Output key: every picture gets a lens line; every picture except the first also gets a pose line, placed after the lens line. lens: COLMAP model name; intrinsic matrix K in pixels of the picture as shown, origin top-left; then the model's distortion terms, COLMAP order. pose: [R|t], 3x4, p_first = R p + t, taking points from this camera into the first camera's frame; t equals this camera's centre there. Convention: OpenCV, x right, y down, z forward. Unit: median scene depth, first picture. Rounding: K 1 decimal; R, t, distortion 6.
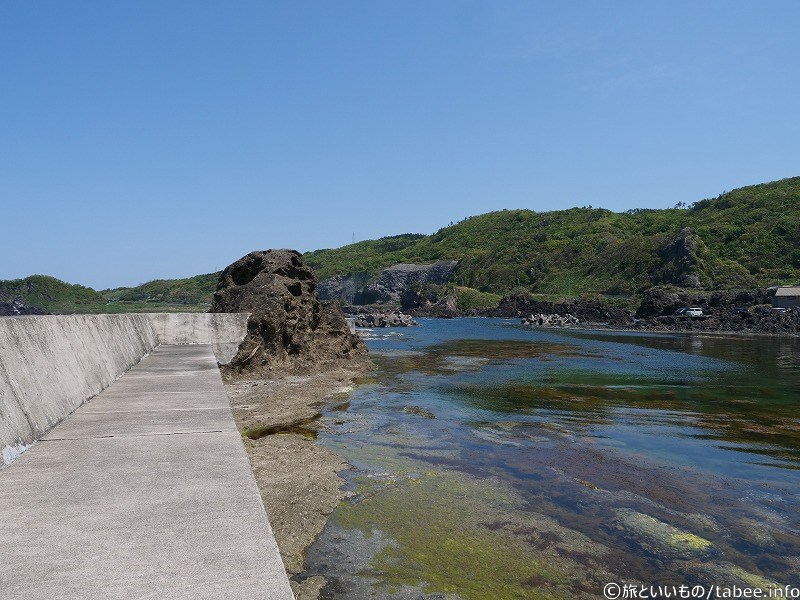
lens RADIAL K [[578.8, 0, 403.0], [0, 578.8, 303.8], [0, 0, 1]] dist [-0.043987, 0.006678]
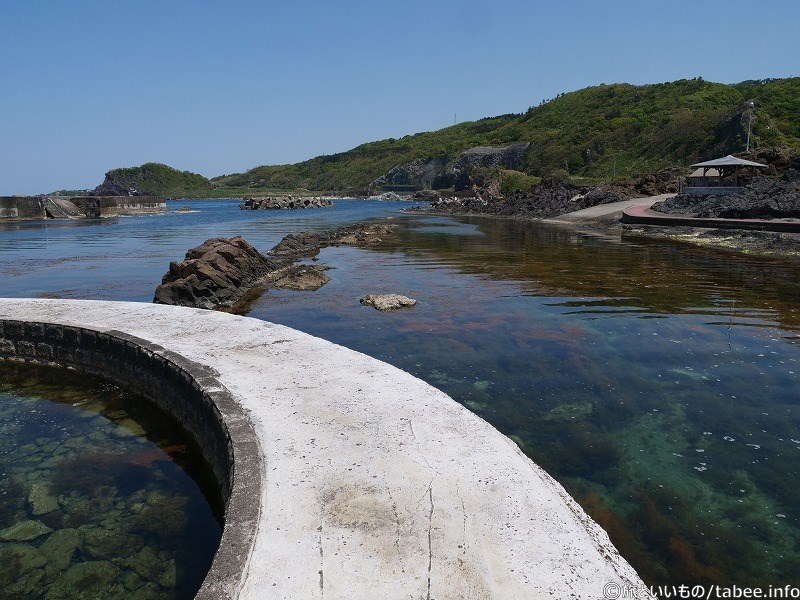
lens RADIAL K [[578.8, 0, 404.0], [0, 578.8, 302.5], [0, 0, 1]] dist [-0.043987, 0.006678]
pose [[0.976509, 0.041180, -0.211507, 0.145177], [0.000237, 0.981362, 0.192167, 0.002663], [0.215478, -0.187703, 0.958299, 0.001674]]
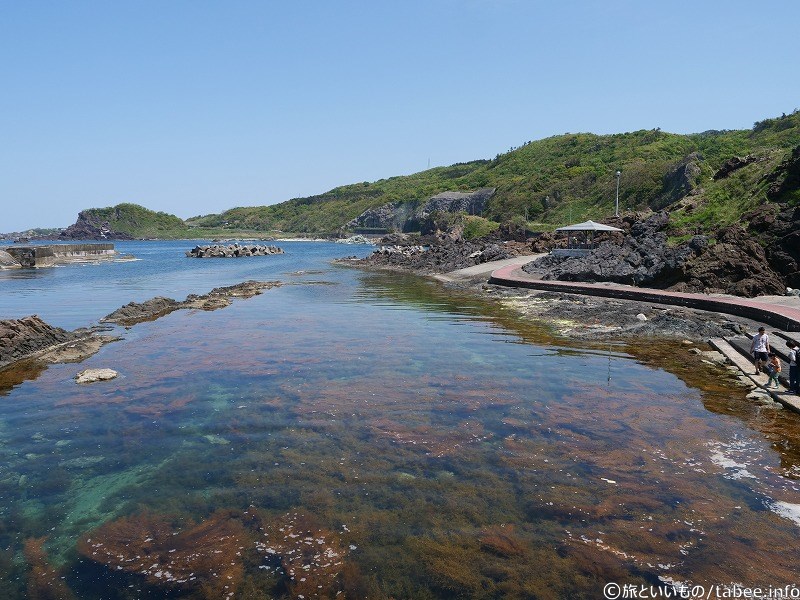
lens RADIAL K [[578.8, 0, 403.3], [0, 578.8, 299.4], [0, 0, 1]] dist [-0.043987, 0.006678]
pose [[0.983355, 0.029861, -0.179224, 0.171110], [-0.008622, 0.992961, 0.118131, -0.002772], [0.181490, -0.114619, 0.976690, -0.005272]]
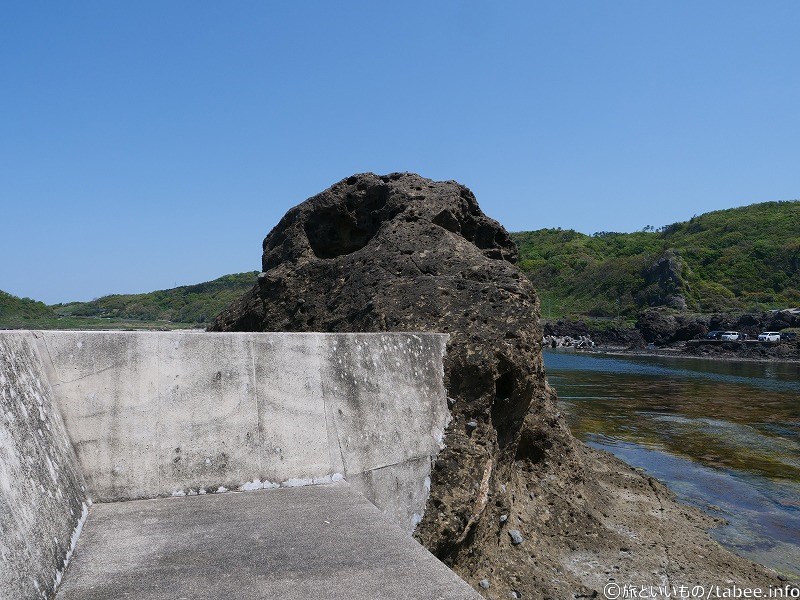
lens RADIAL K [[578.8, 0, 399.4], [0, 578.8, 305.9], [0, 0, 1]] dist [-0.043987, 0.006678]
pose [[0.998098, 0.015117, 0.059766, -0.018772], [-0.013293, 0.999438, -0.030788, 0.000731], [-0.060198, 0.029935, 0.997737, 0.045398]]
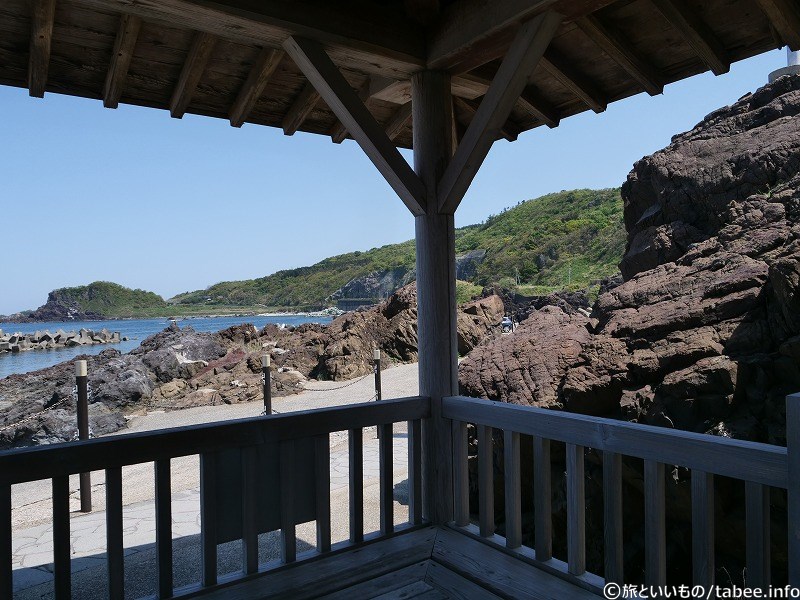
lens RADIAL K [[578.8, 0, 401.6], [0, 578.8, 303.3], [0, 0, 1]] dist [-0.043987, 0.006678]
pose [[0.980675, -0.024903, -0.194055, 0.193137], [0.026272, 0.999645, 0.004484, -0.001193], [0.193874, -0.009495, 0.980980, 0.158311]]
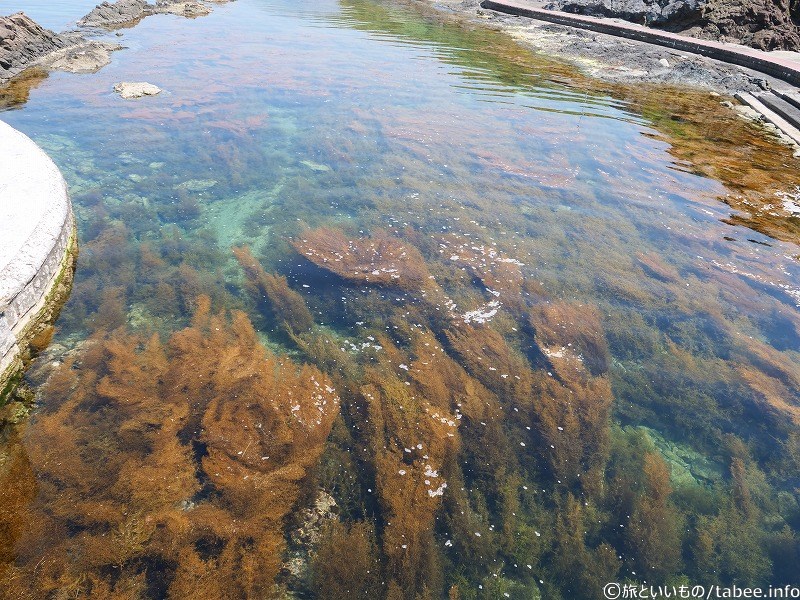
lens RADIAL K [[578.8, 0, 399.1], [0, 578.8, 299.0], [0, 0, 1]] dist [-0.043987, 0.006678]
pose [[0.990996, 0.129889, -0.032505, 0.160070], [-0.092471, 0.839504, 0.535427, -0.002208], [0.096834, -0.527600, 0.843955, -0.006730]]
